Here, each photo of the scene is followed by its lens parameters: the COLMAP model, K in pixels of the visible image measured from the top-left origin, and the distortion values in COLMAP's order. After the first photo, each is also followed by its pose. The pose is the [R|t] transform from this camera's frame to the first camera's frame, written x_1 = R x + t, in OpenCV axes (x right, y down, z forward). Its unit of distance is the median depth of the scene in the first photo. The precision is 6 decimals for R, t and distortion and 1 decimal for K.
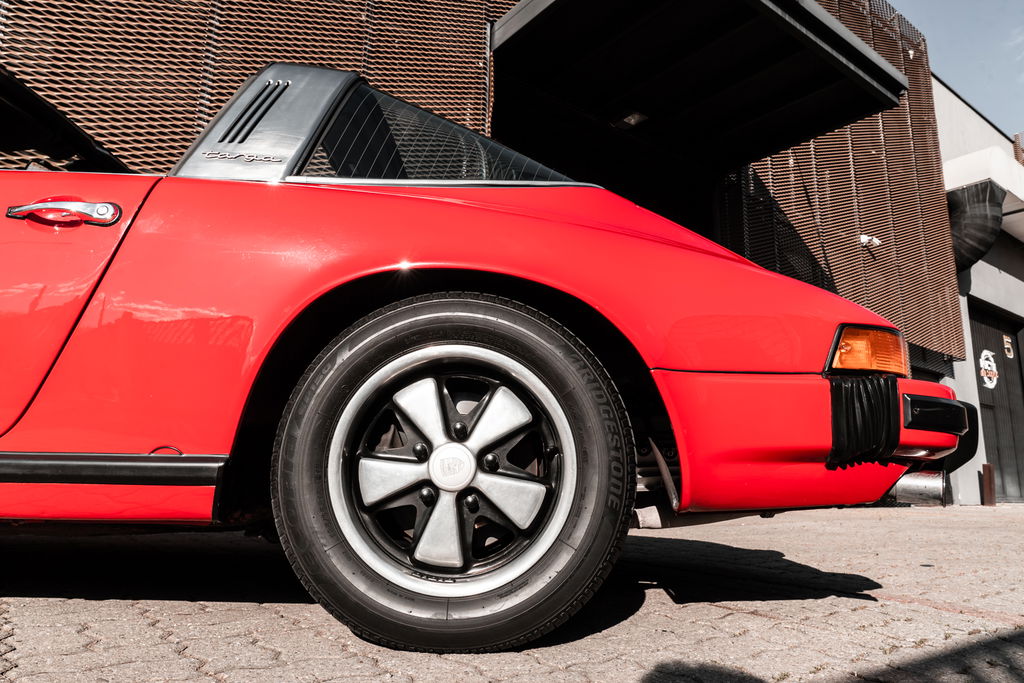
lens RADIAL K [[715.8, 0, 510.4], [0, 715.8, 335.4], [0, 0, 1]] dist [-0.003408, 0.006603]
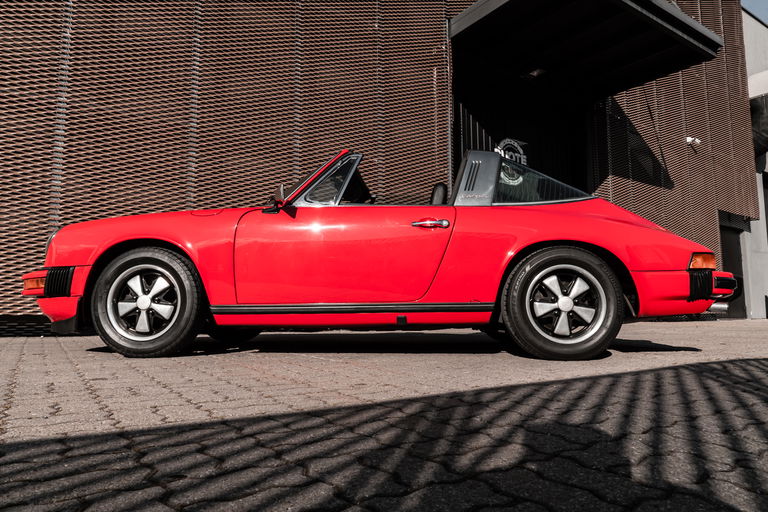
lens RADIAL K [[536.8, 0, 385.8], [0, 536.8, 254.2], [0, 0, 1]] dist [-0.003408, 0.006603]
pose [[0.998531, -0.025360, -0.047883, -0.120803], [0.029893, 0.994888, 0.096460, -0.045696], [0.045192, -0.097749, 0.994184, -0.217680]]
